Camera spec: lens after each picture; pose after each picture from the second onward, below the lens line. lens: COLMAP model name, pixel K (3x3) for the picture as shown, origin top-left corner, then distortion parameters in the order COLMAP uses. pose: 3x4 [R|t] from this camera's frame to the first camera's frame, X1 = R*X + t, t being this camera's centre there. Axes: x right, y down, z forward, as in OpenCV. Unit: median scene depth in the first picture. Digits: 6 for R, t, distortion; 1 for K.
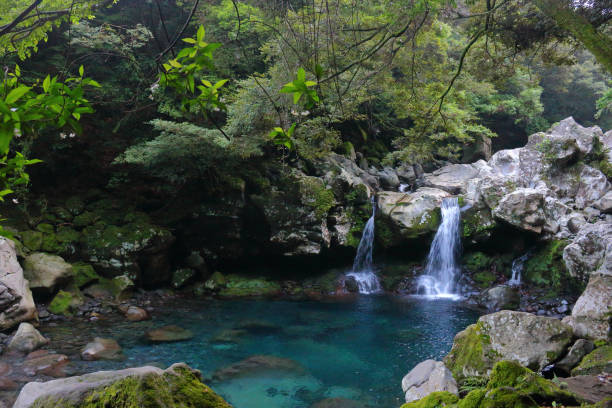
lens RADIAL K [[495.1, 0, 296.7], [0, 495.1, 203.8], [0, 0, 1]] dist [-0.164506, 0.135091]
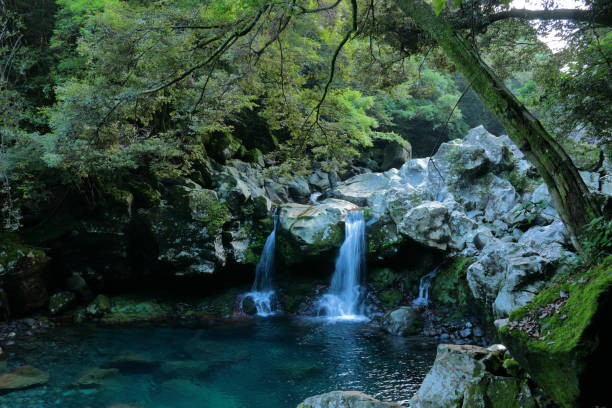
lens RADIAL K [[495.1, 0, 296.7], [0, 495.1, 203.8], [0, 0, 1]] dist [-0.164506, 0.135091]
pose [[0.992763, -0.005456, 0.119965, 0.092519], [0.005623, 0.999984, -0.001053, -0.026428], [-0.119958, 0.001719, 0.992778, 0.076396]]
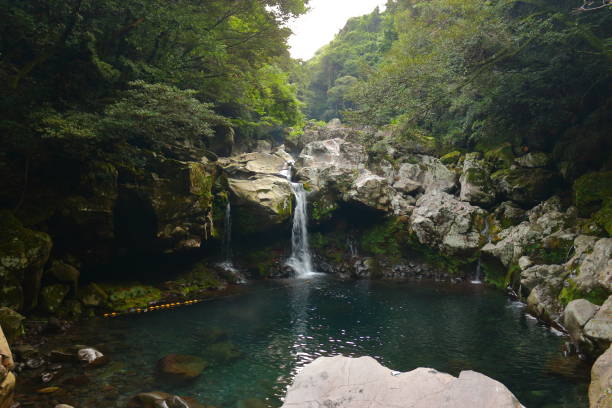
lens RADIAL K [[495.1, 0, 296.7], [0, 495.1, 203.8], [0, 0, 1]] dist [-0.164506, 0.135091]
pose [[0.700941, -0.038994, 0.712152, -0.481647], [0.022023, 0.999212, 0.033035, -0.005101], [-0.712879, -0.007472, 0.701247, 0.241560]]
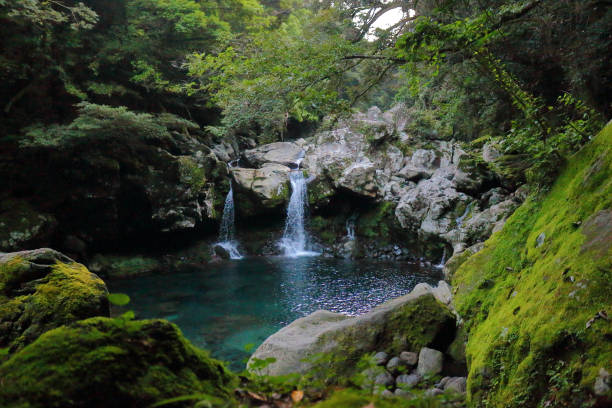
lens RADIAL K [[495.1, 0, 296.7], [0, 495.1, 203.8], [0, 0, 1]] dist [-0.164506, 0.135091]
pose [[0.854086, -0.060682, 0.516581, -0.322664], [0.031062, 0.997349, 0.065801, -0.014465], [-0.519204, -0.040153, 0.853707, -0.035883]]
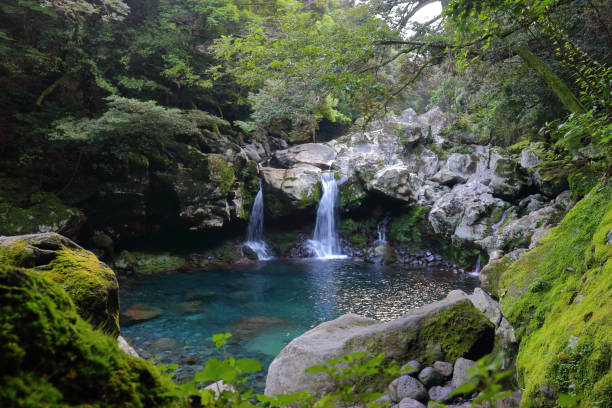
lens RADIAL K [[498.7, 0, 297.1], [0, 498.7, 204.0], [0, 0, 1]] dist [-0.161590, 0.132491]
pose [[0.885216, -0.034191, 0.463923, -0.313950], [0.008385, 0.998306, 0.057575, -0.008149], [-0.465105, -0.047076, 0.884003, -0.022311]]
